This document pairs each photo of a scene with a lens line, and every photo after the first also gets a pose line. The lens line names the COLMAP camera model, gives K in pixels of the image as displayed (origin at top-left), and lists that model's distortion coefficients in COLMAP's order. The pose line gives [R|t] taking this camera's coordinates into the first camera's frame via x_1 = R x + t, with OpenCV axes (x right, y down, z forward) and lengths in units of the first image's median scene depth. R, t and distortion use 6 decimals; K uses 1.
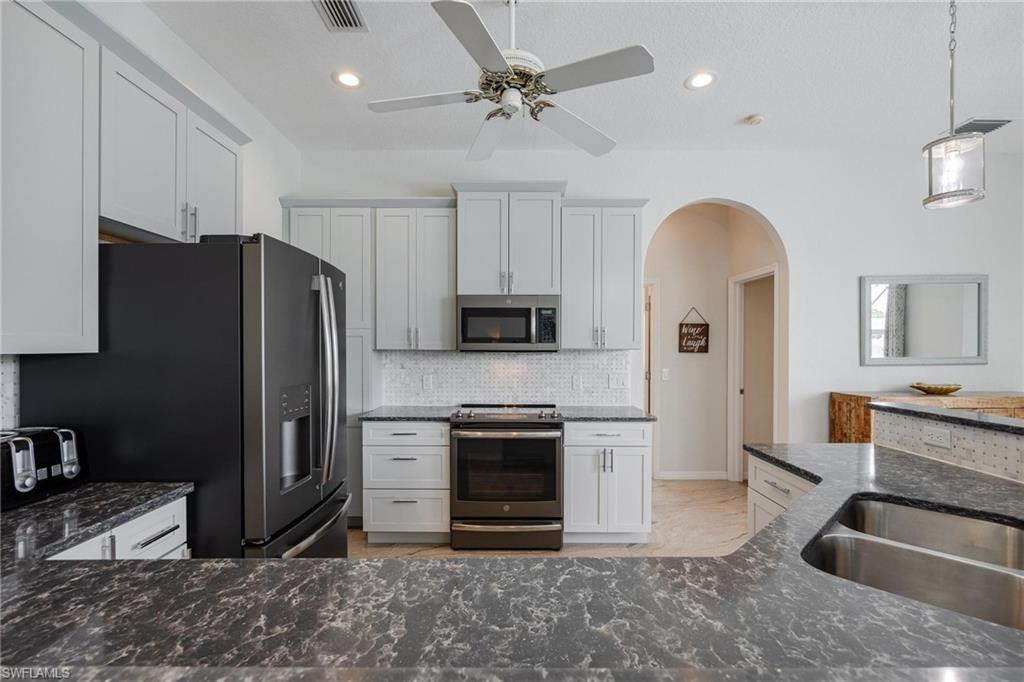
lens RADIAL K [[439.5, 0, 512.0], [0, 439.5, 341.0], [0, 0, 1]] dist [0.000599, 0.000011]
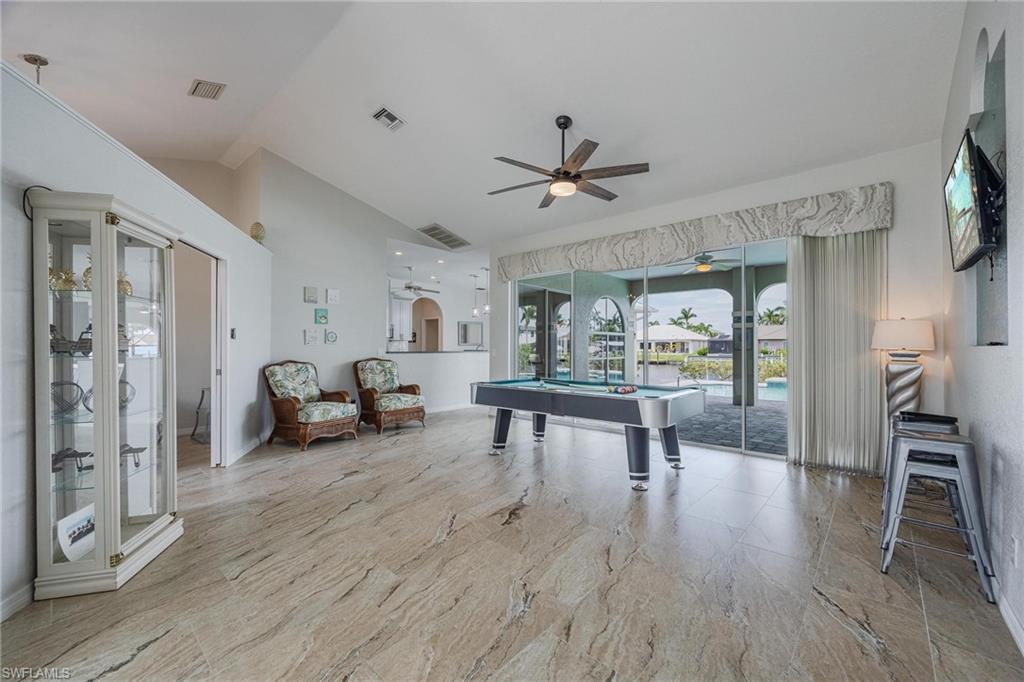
lens RADIAL K [[426.1, 0, 512.0], [0, 426.1, 341.0], [0, 0, 1]] dist [-0.000427, -0.000075]
pose [[0.656936, 0.001635, 0.753944, -1.663623], [-0.002969, 0.999996, 0.000418, 0.021127], [-0.753940, -0.002513, 0.656938, -1.762823]]
